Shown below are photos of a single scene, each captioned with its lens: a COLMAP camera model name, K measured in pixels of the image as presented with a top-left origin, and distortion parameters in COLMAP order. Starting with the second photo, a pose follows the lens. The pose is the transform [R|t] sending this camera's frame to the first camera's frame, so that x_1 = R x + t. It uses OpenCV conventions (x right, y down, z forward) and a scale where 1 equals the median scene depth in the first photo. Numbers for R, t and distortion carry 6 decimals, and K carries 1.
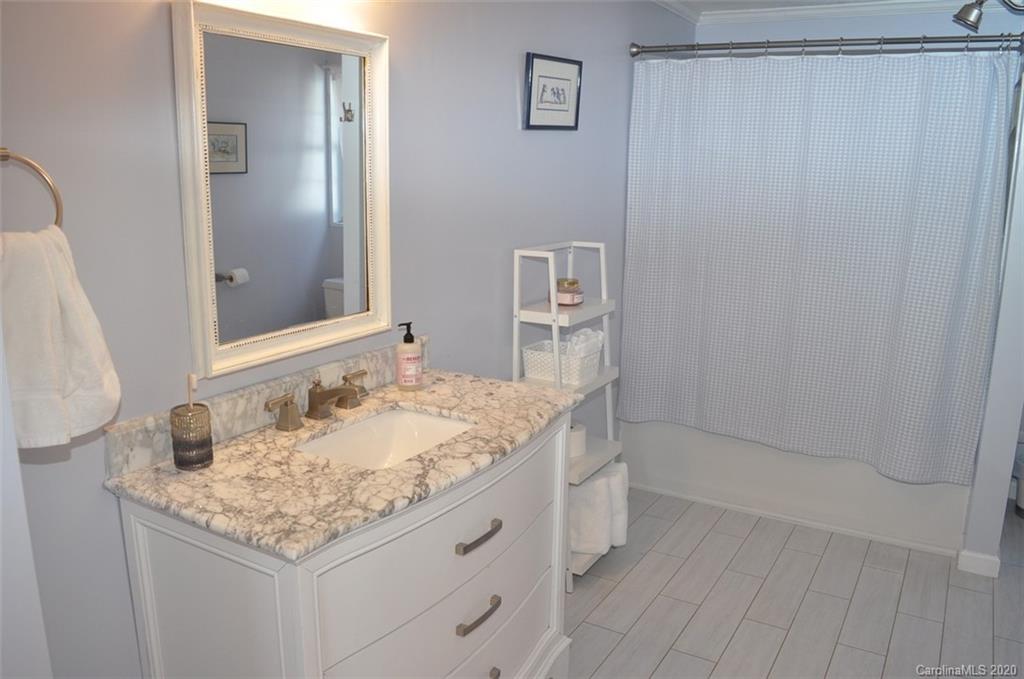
lens RADIAL K [[798.1, 0, 512.0], [0, 798.1, 339.5], [0, 0, 1]] dist [-0.091660, 0.017650]
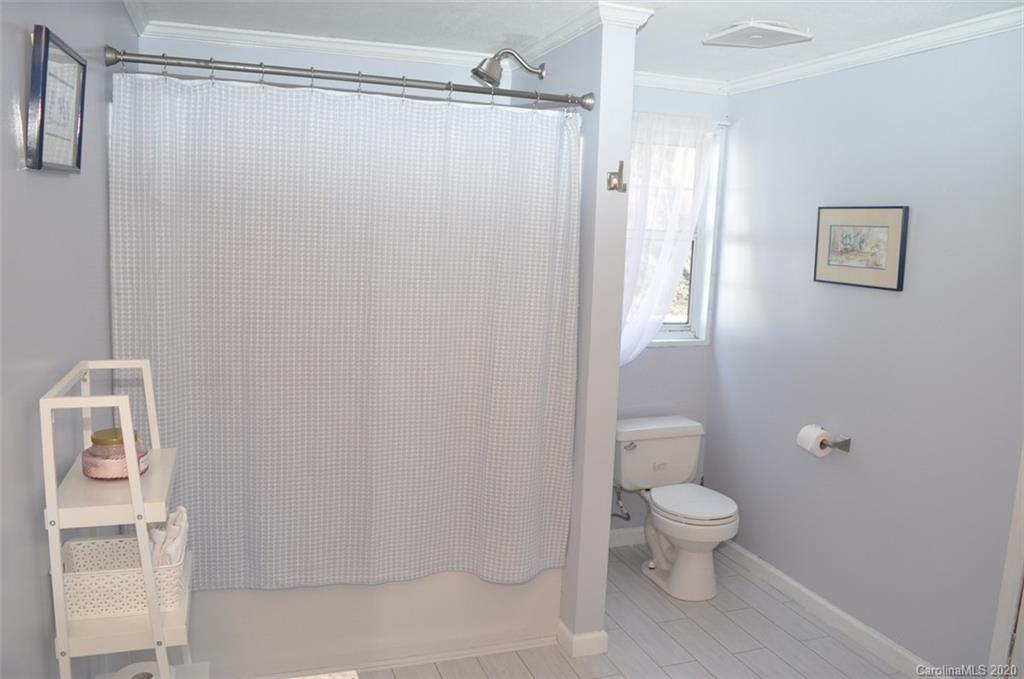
lens RADIAL K [[798.1, 0, 512.0], [0, 798.1, 339.5], [0, 0, 1]] dist [-0.091660, 0.017650]
pose [[0.644578, -0.094110, 0.758724, -0.162287], [0.135374, 0.990763, 0.007884, -0.104175], [-0.752458, 0.097629, 0.651365, 0.396777]]
